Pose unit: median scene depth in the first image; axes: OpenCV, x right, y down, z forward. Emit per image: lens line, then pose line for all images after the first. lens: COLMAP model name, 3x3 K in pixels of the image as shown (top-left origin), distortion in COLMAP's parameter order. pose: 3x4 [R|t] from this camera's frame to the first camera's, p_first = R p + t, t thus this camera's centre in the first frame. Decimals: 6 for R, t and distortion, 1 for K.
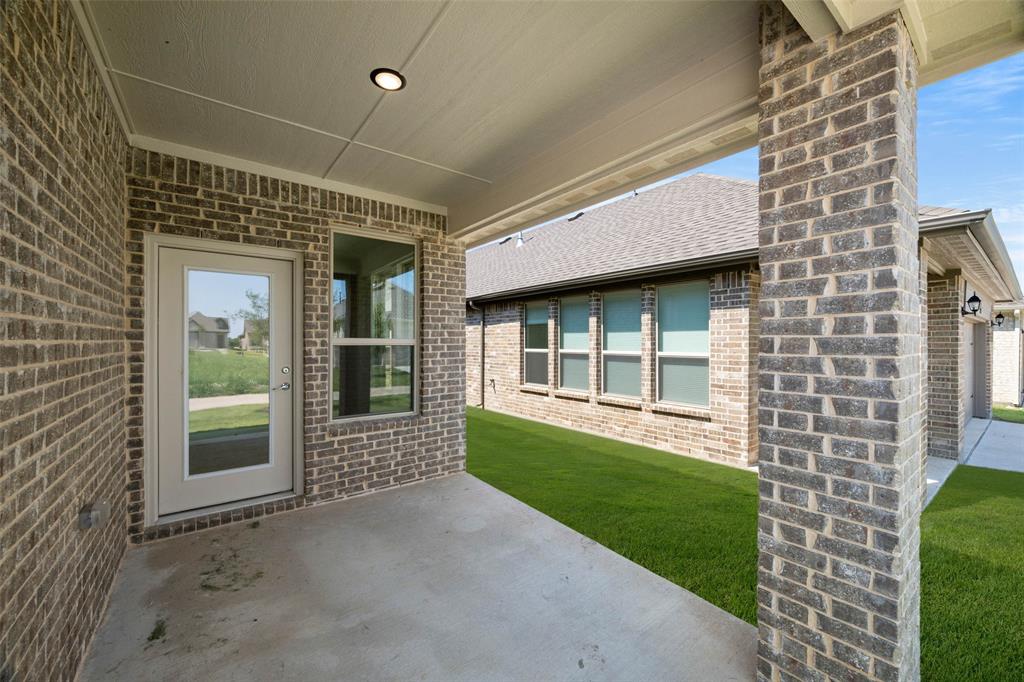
lens RADIAL K [[401.8, 0, 520.1], [0, 401.8, 340.0], [0, 0, 1]] dist [-0.000800, 0.000642]
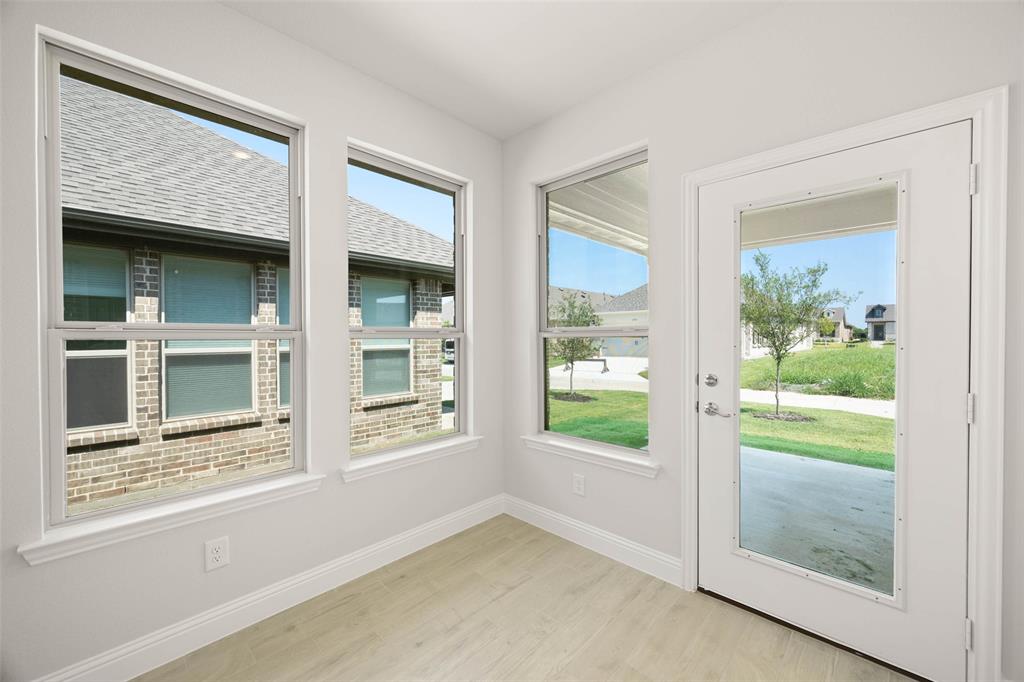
lens RADIAL K [[401.8, 0, 509.3], [0, 401.8, 339.8], [0, 0, 1]] dist [-0.000800, 0.000642]
pose [[-0.141490, -0.006054, 0.989921, -0.560458], [-0.001998, 0.999981, 0.005830, 0.008522], [-0.989938, -0.001153, -0.141499, 0.692323]]
